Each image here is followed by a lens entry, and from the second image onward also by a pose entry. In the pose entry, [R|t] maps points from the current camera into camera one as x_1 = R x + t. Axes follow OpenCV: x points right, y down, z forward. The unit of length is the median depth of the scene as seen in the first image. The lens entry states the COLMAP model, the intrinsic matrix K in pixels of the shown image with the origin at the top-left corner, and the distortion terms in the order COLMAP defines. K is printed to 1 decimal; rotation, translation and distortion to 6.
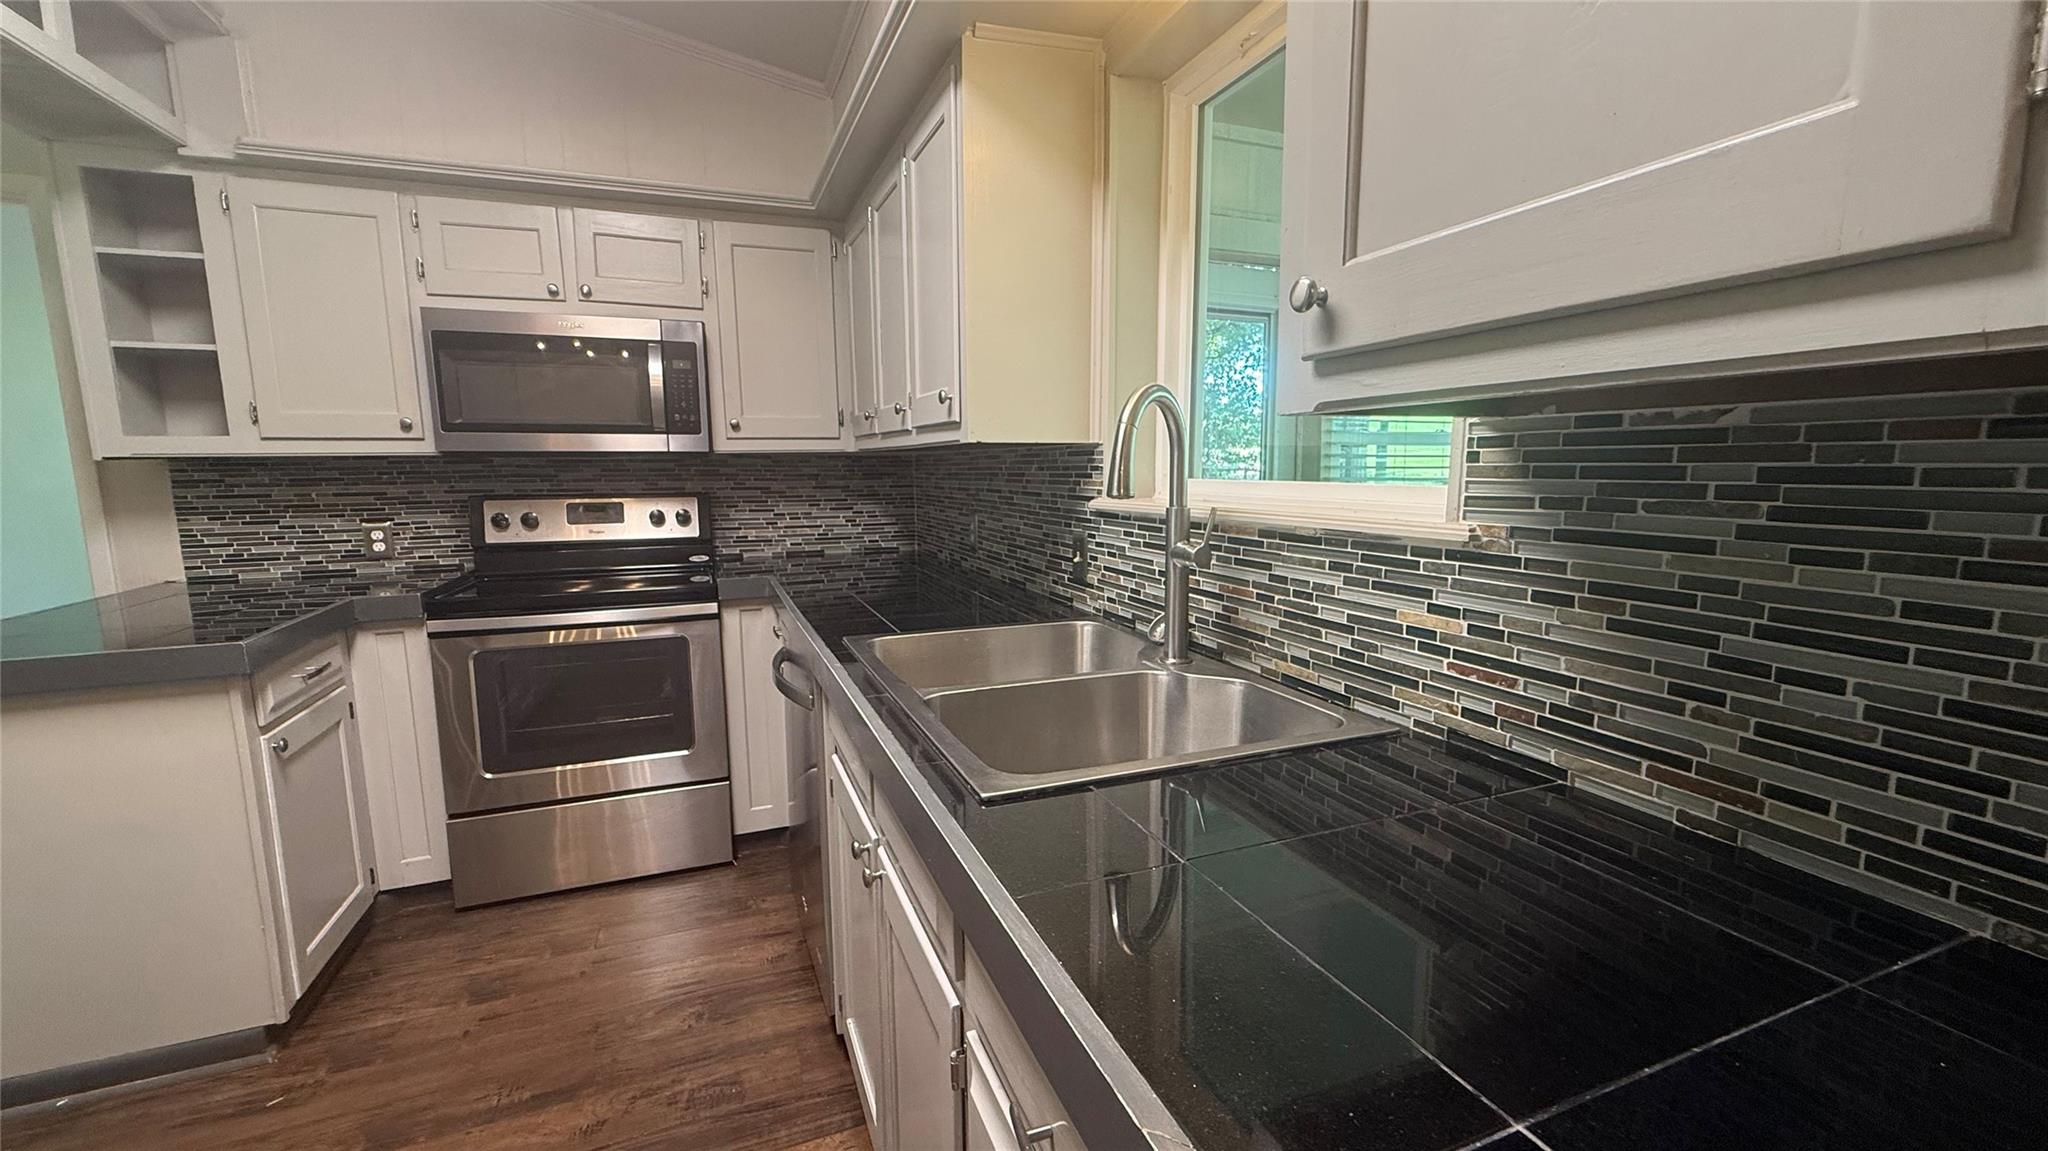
lens RADIAL K [[814.8, 0, 1019.7], [0, 814.8, 582.0], [0, 0, 1]] dist [-0.001496, 0.000155]
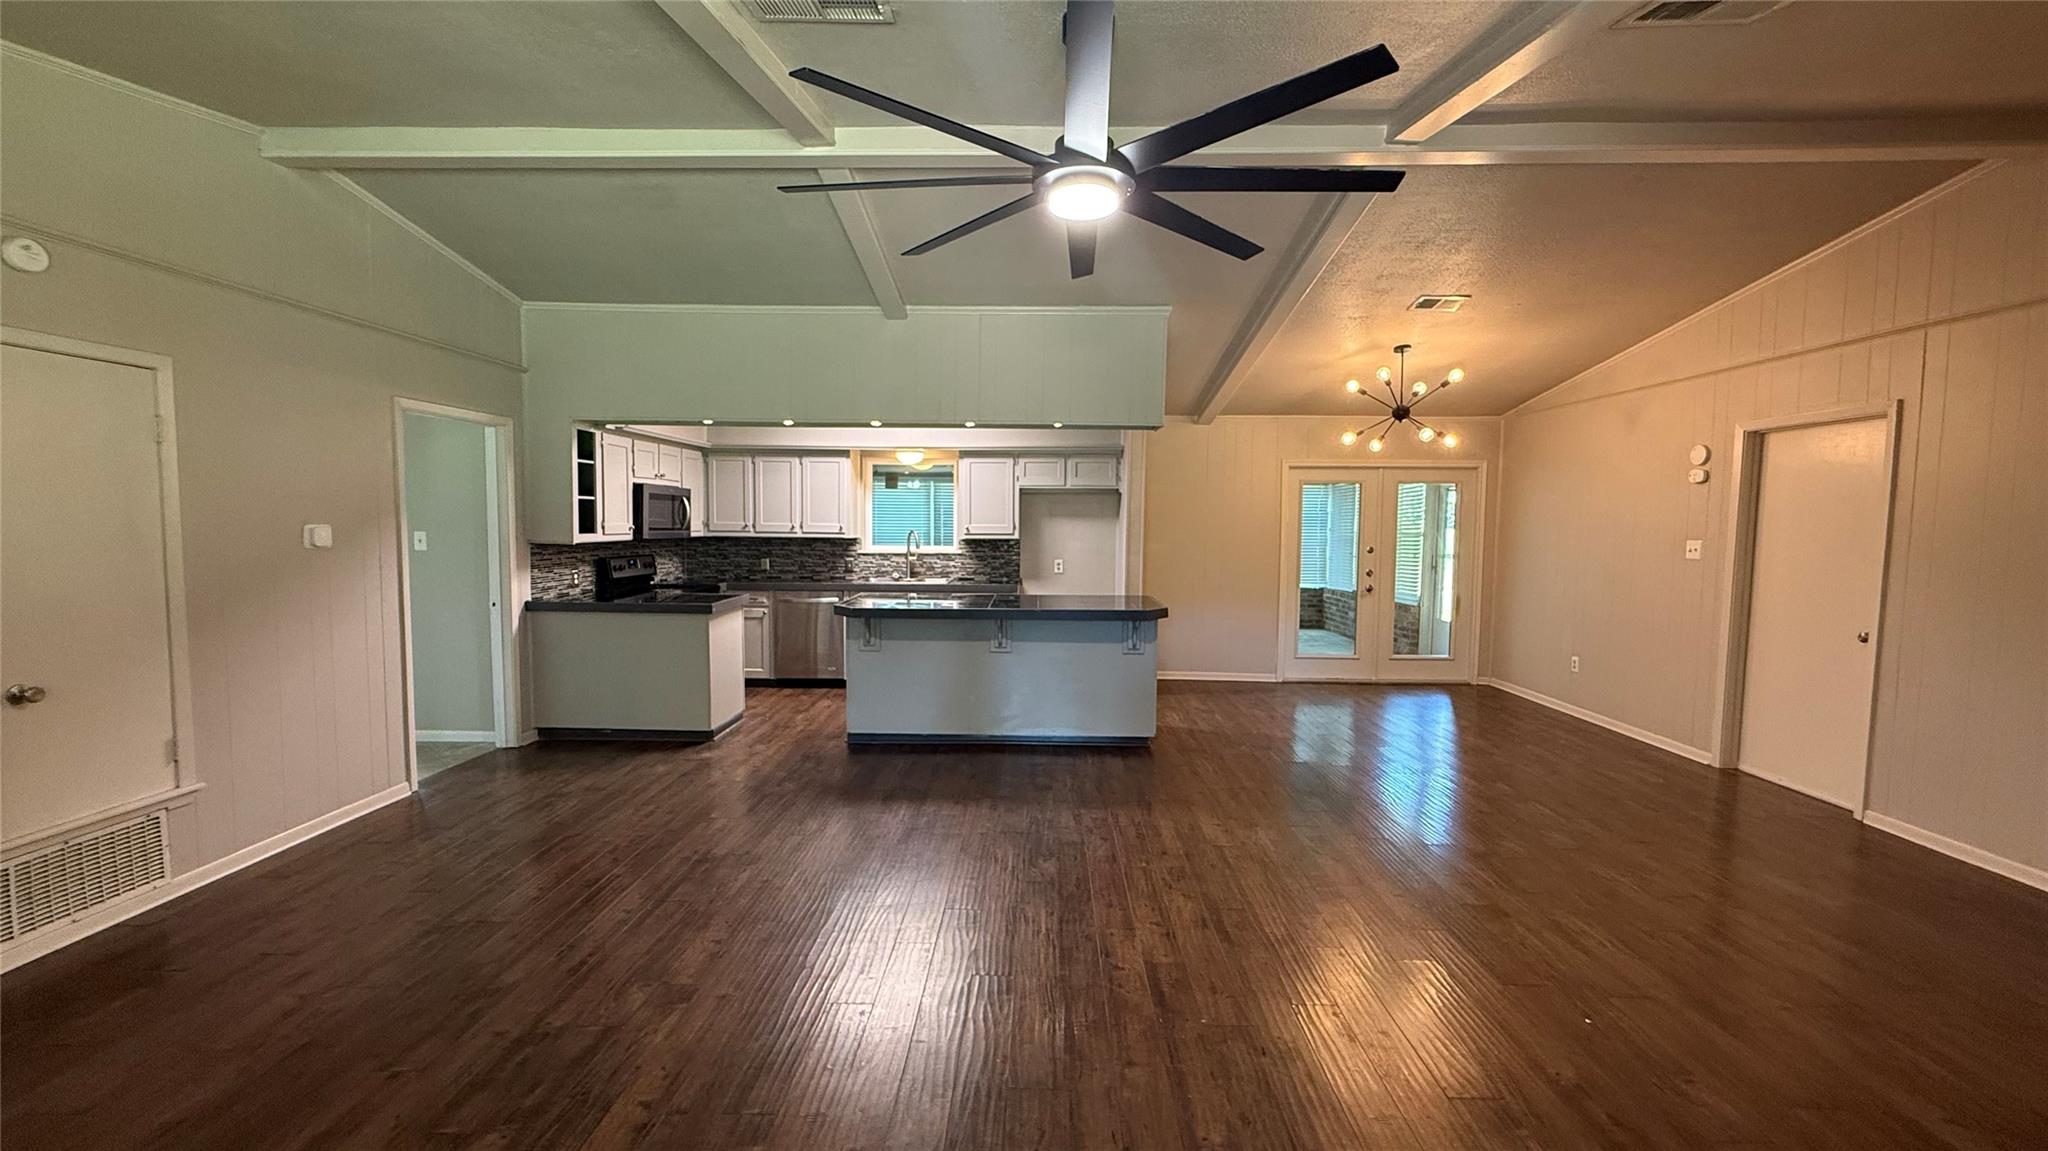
lens RADIAL K [[814.8, 0, 1014.4], [0, 814.8, 576.1], [0, 0, 1]] dist [-0.001496, 0.000155]
pose [[0.404617, -0.049649, 0.913138, -2.511028], [0.120376, 0.992728, 0.000637, 0.089539], [-0.906529, 0.109662, 0.407651, -1.042239]]
